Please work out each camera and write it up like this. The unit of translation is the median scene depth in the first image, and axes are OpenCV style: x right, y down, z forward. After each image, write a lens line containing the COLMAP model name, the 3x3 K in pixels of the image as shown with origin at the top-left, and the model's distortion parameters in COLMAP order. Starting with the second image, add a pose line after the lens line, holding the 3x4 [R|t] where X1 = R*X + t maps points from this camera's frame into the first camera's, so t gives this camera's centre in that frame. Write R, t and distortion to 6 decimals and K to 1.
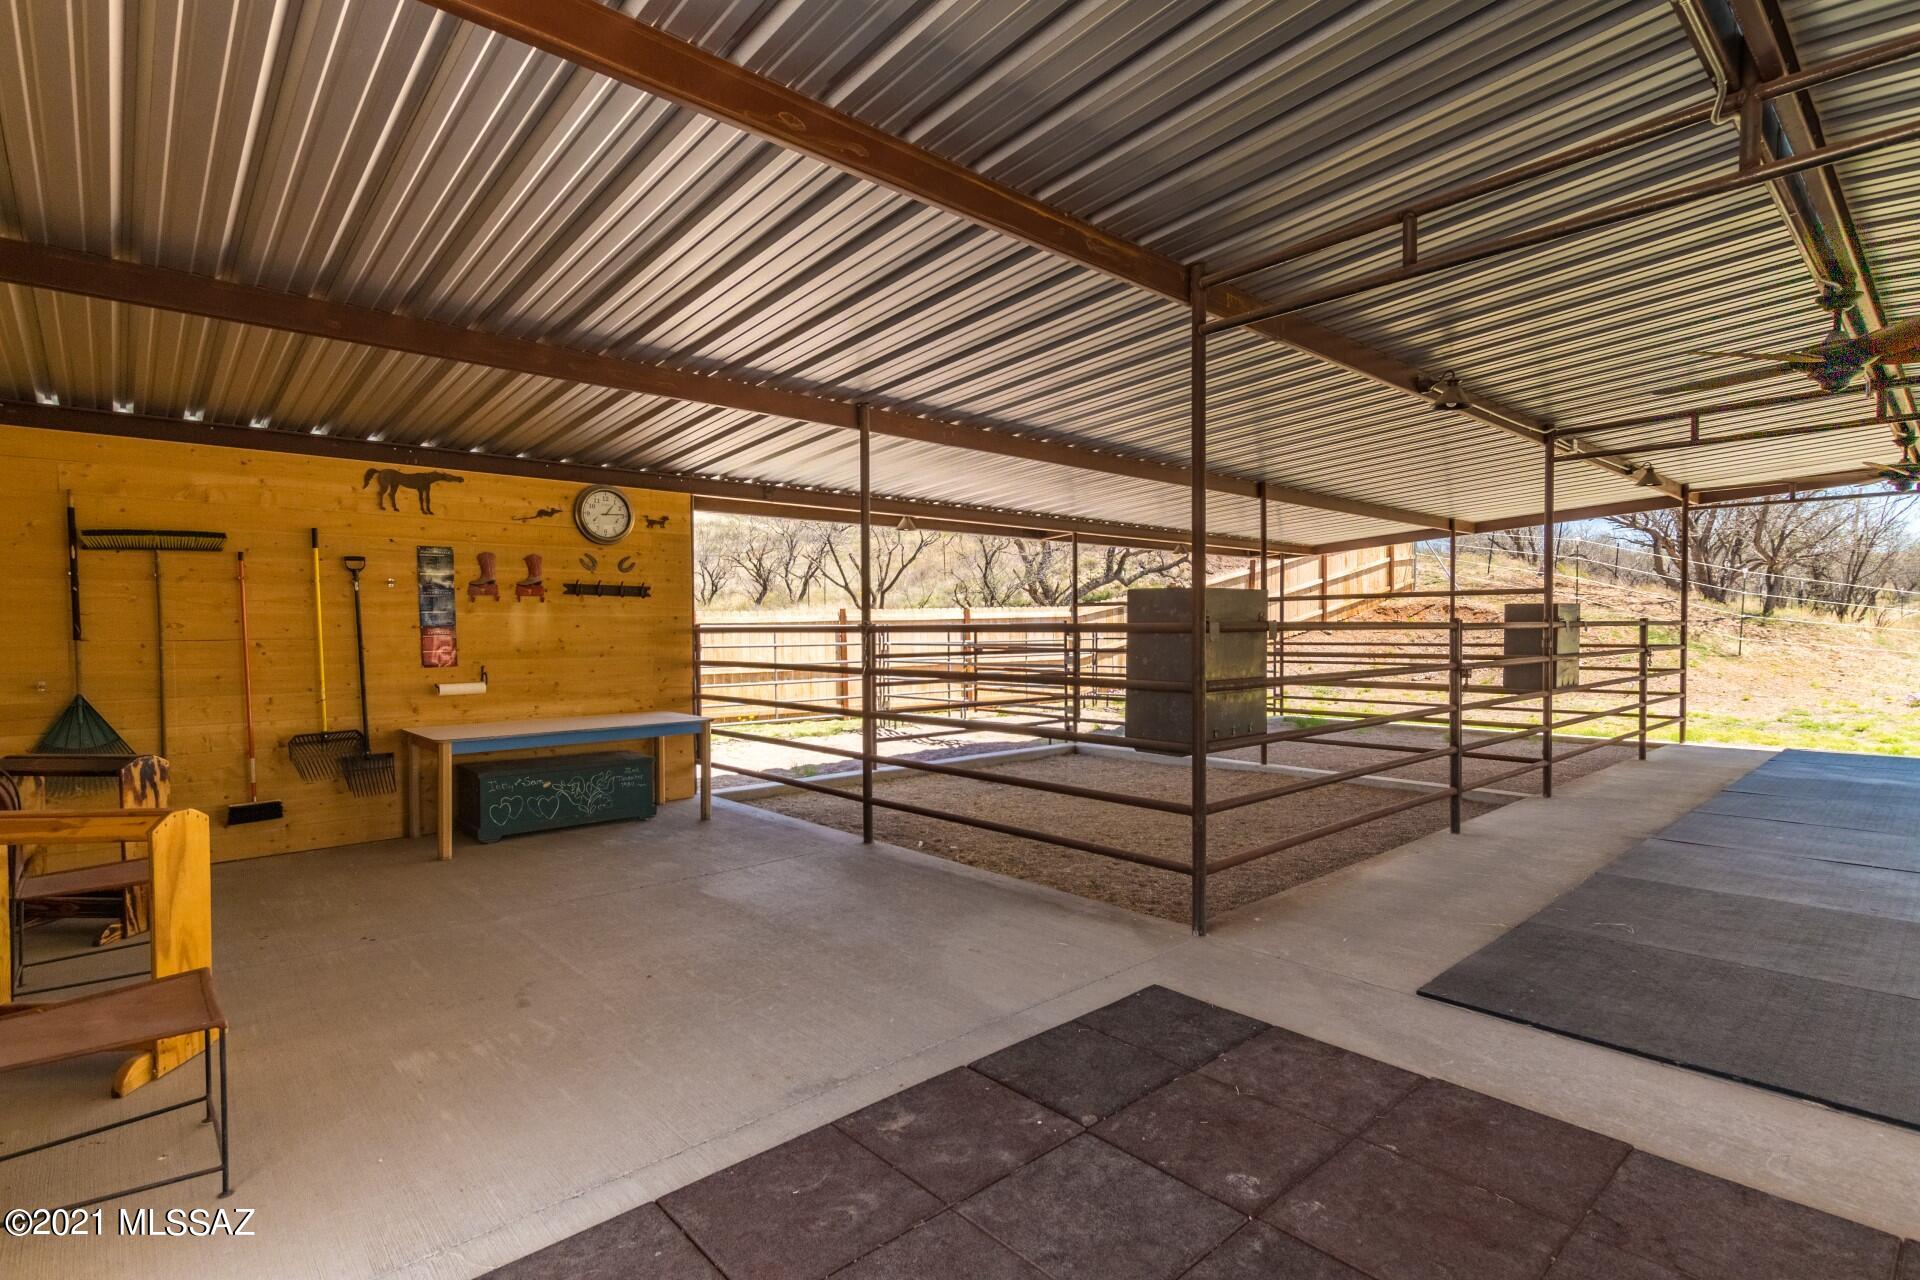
lens RADIAL K [[920.2, 0, 950.9], [0, 920.2, 641.3], [0, 0, 1]] dist [0.006780, -0.001307]
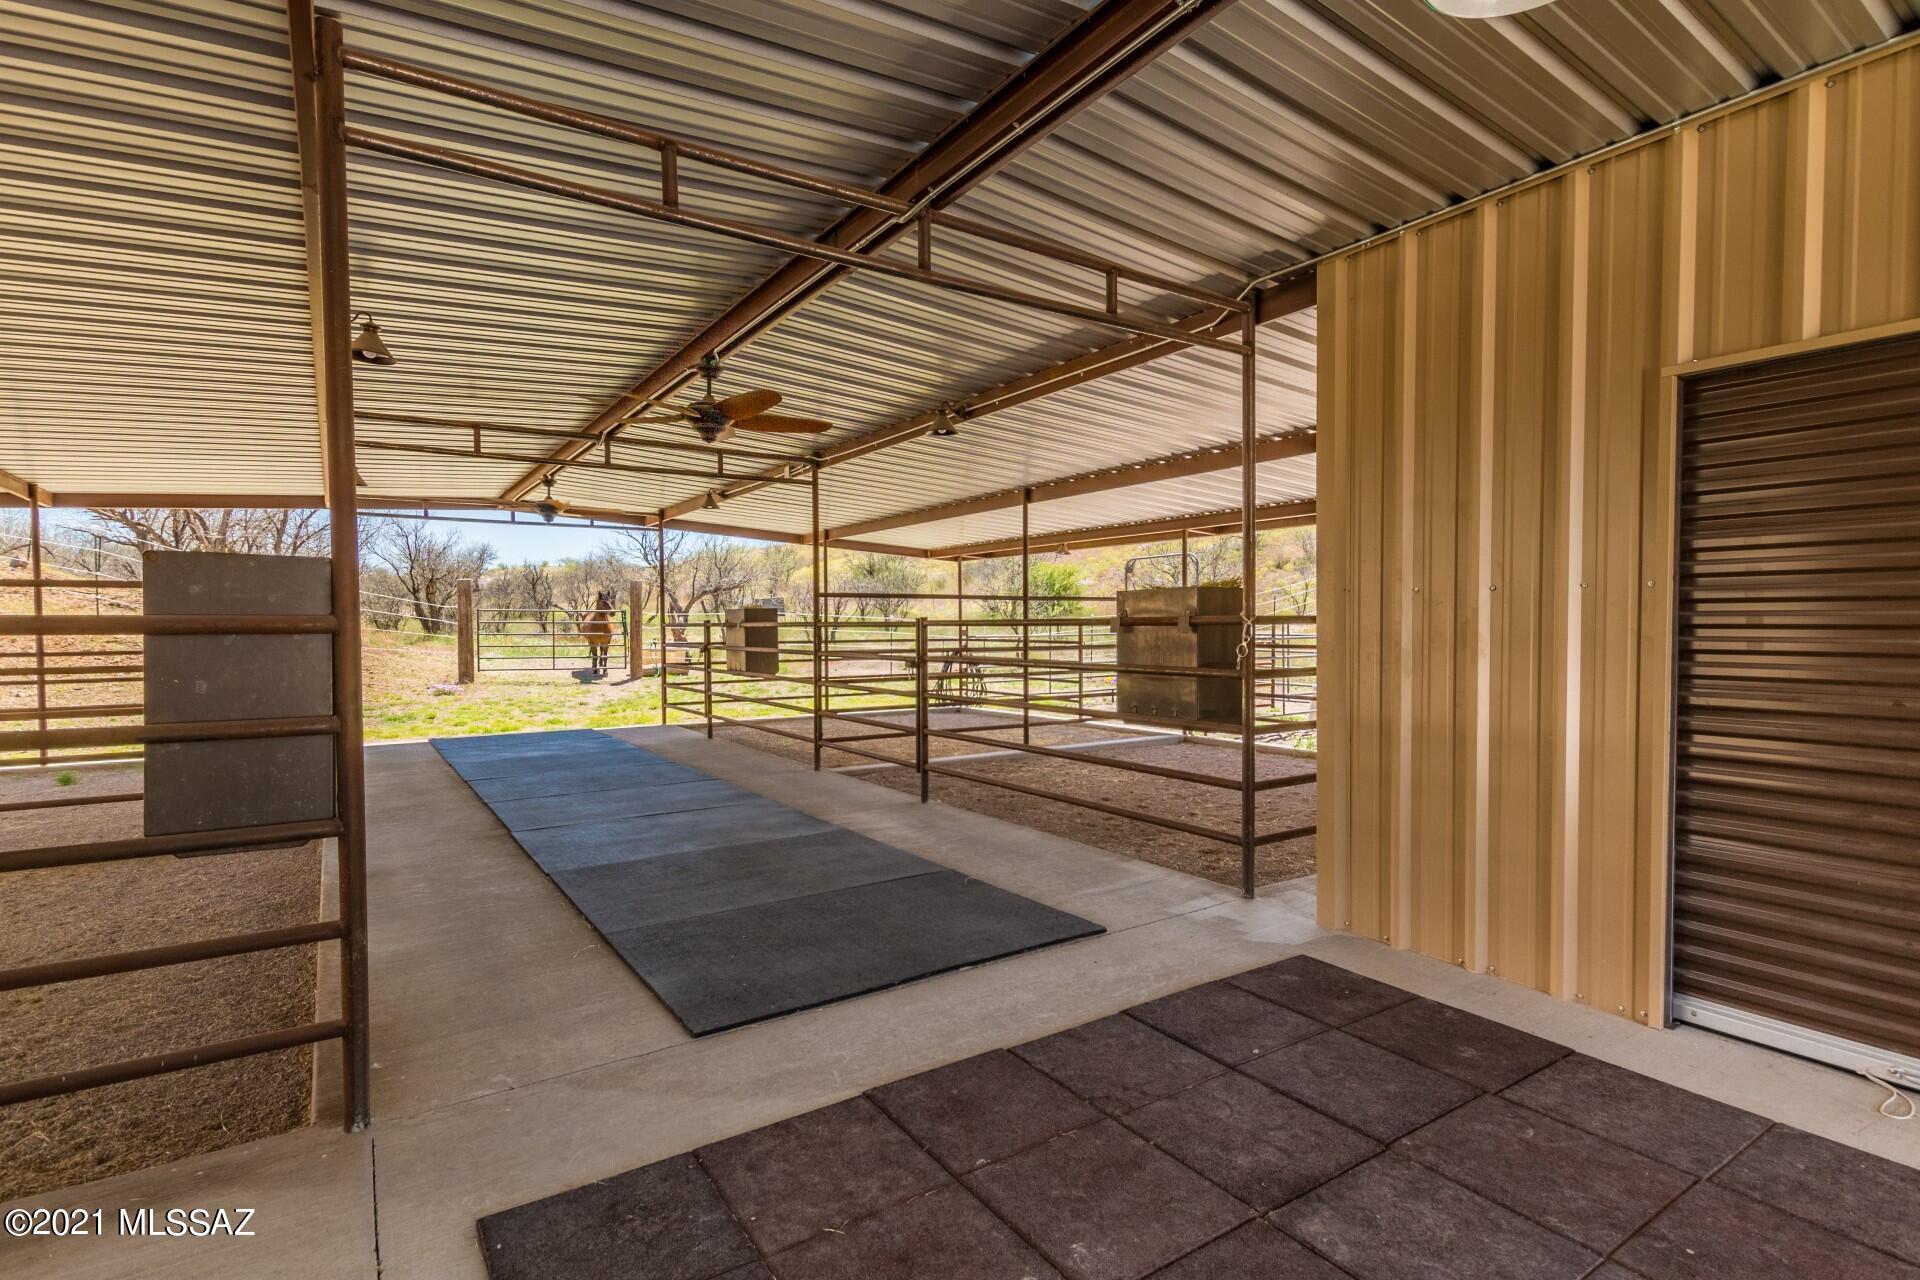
lens RADIAL K [[920.2, 0, 954.5], [0, 920.2, 641.3], [0, 0, 1]] dist [0.006780, -0.001307]
pose [[0.141104, -0.009531, 0.989949, -0.335782], [0.015620, 0.999851, 0.007400, -0.002271], [-0.989871, 0.014419, 0.141232, 0.623899]]
